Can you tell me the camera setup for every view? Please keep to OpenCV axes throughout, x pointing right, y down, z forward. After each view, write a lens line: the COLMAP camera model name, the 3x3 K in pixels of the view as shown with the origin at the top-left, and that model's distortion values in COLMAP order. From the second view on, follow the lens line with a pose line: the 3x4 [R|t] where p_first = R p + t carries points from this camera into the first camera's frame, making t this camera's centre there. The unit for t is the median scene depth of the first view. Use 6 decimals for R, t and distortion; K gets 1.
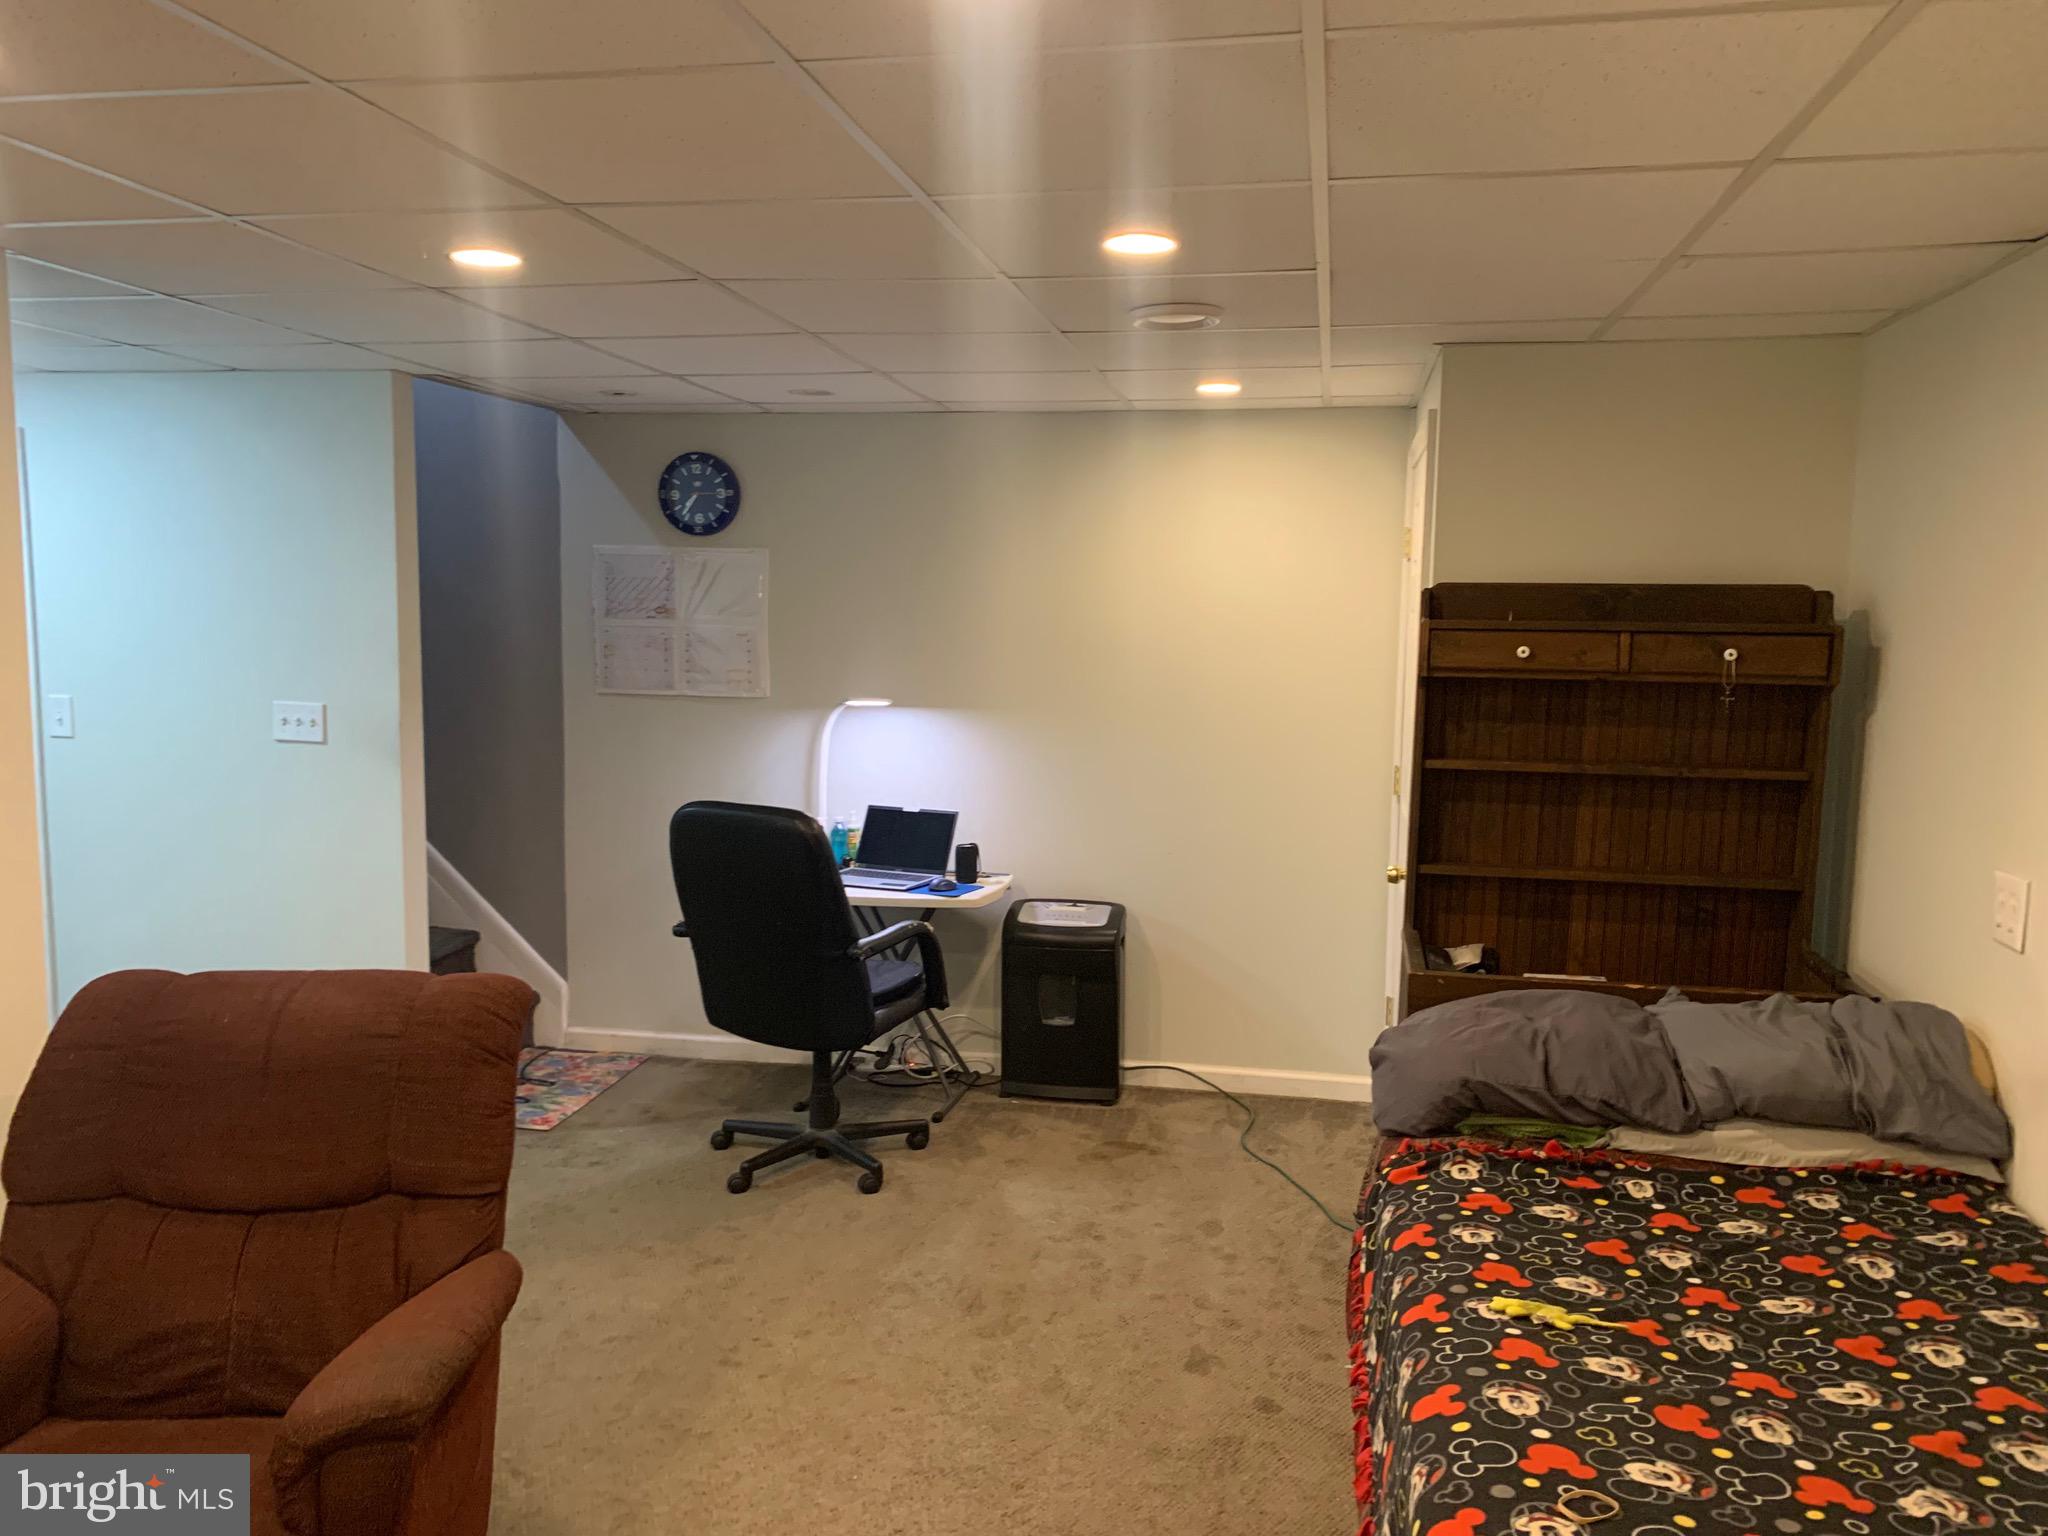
lens RADIAL K [[1592.8, 0, 1024.0], [0, 1592.8, 768.0], [0, 0, 1]] dist [0.013670, -0.006438]
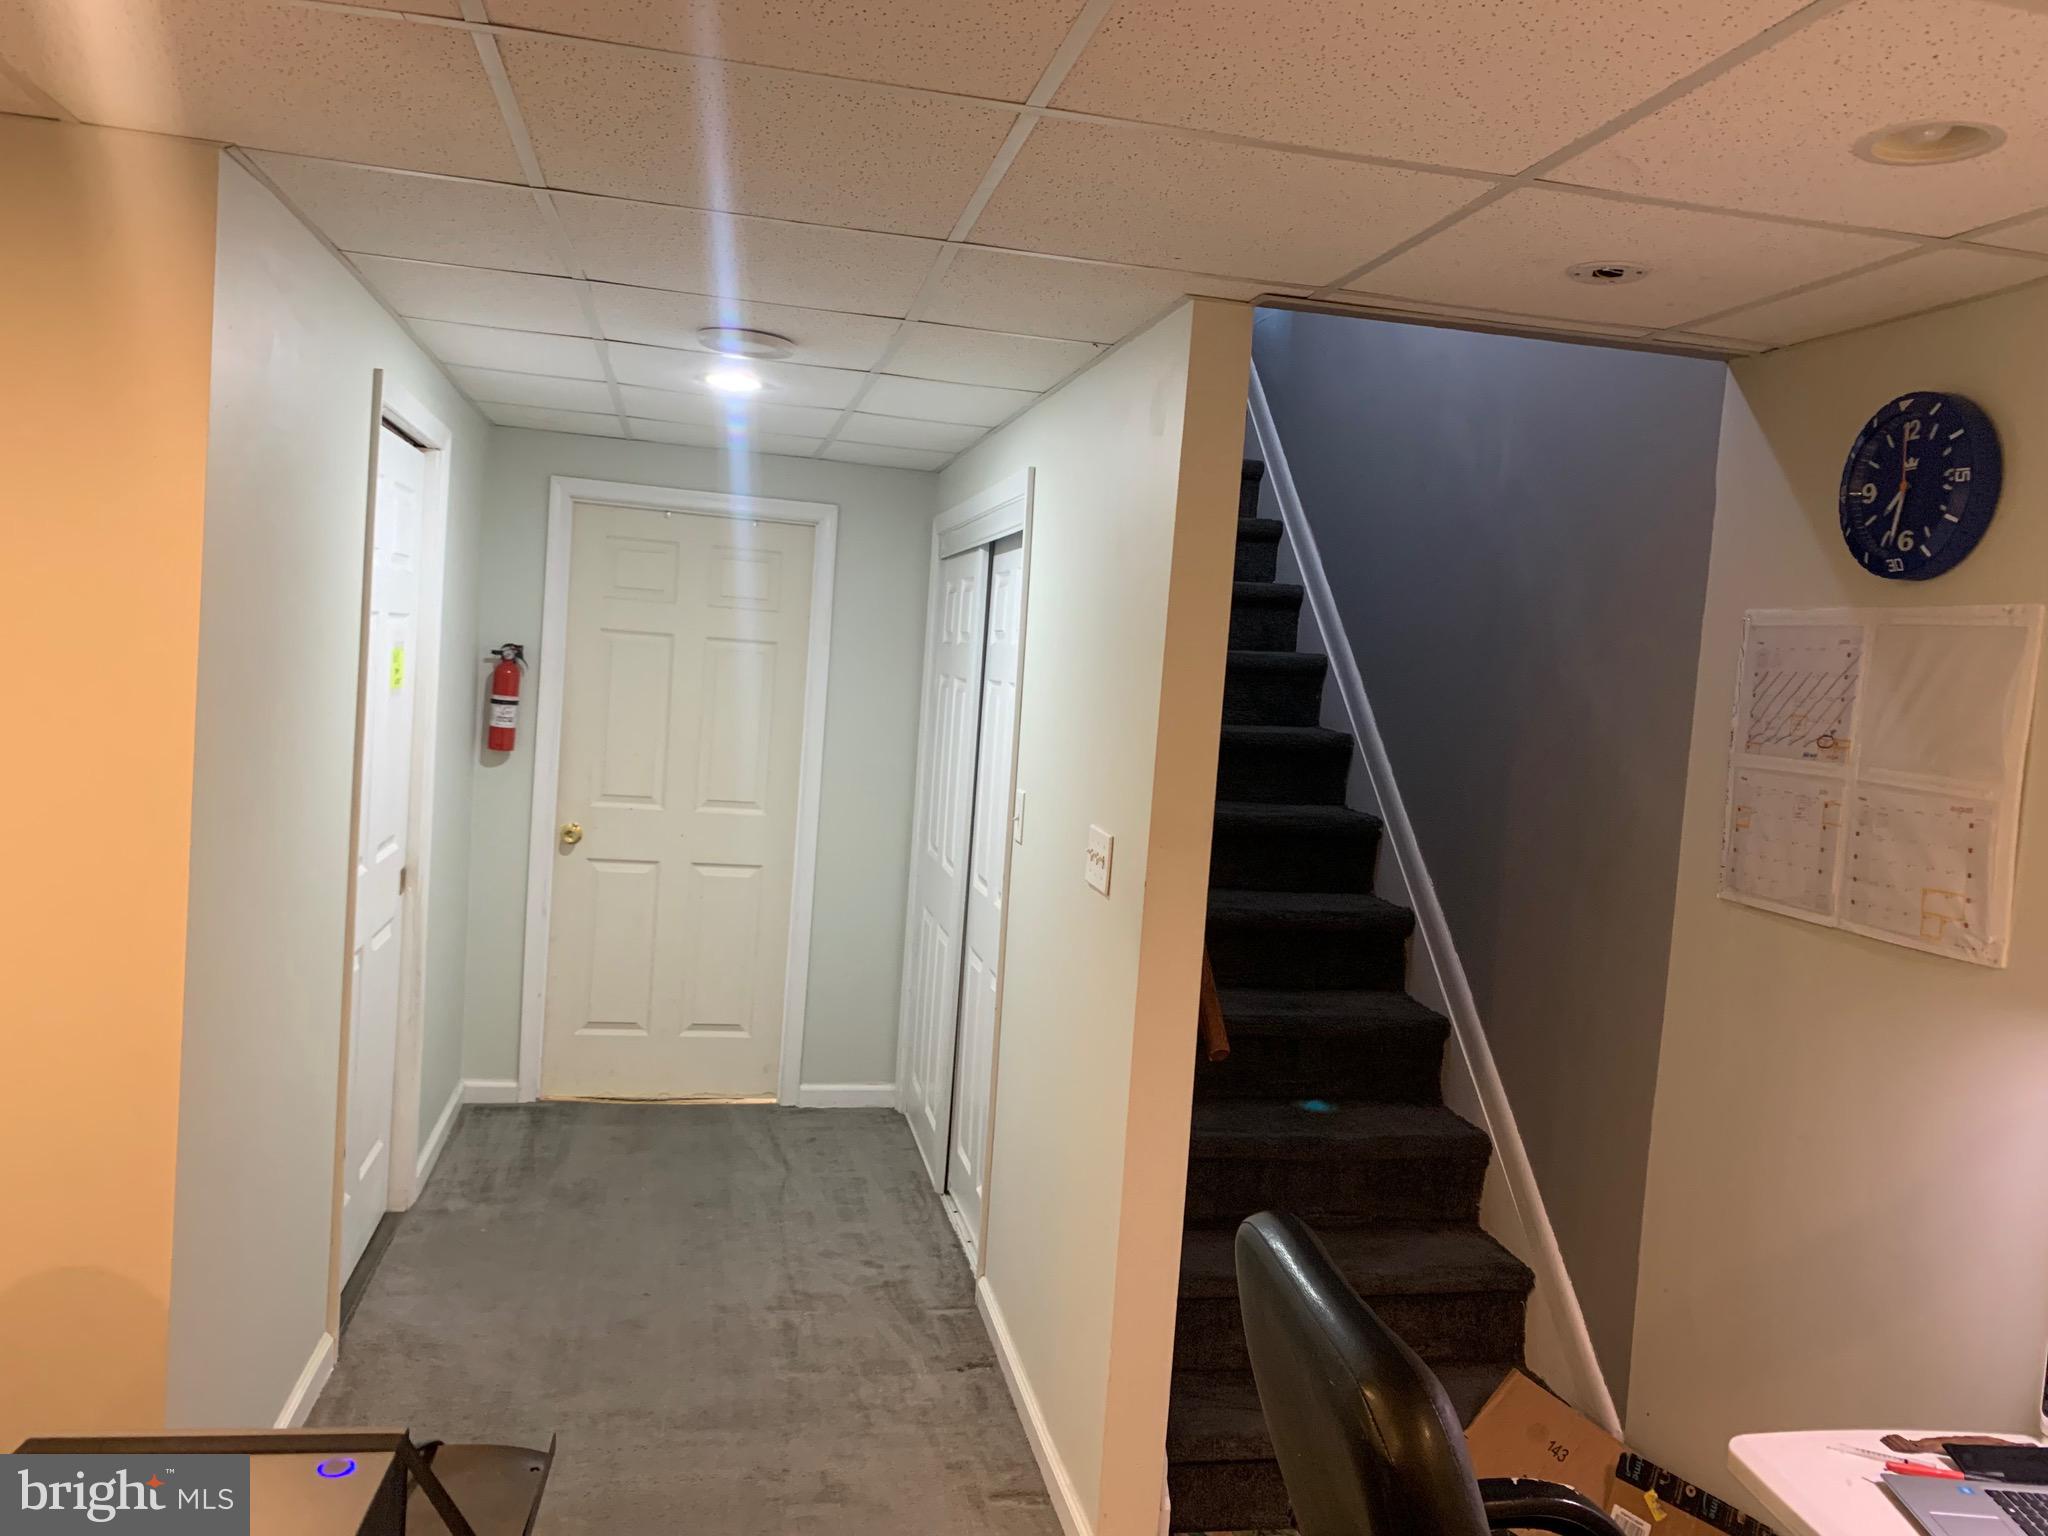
lens RADIAL K [[1596.0, 0, 1014.7], [0, 1596.0, 760.5], [0, 0, 1]] dist [0.019238, -0.015345]
pose [[0.368383, 0.069320, -0.927086, 0.180845], [-0.164556, 0.986332, 0.008363, -0.087463], [0.914995, 0.149477, 0.374755, 0.907017]]
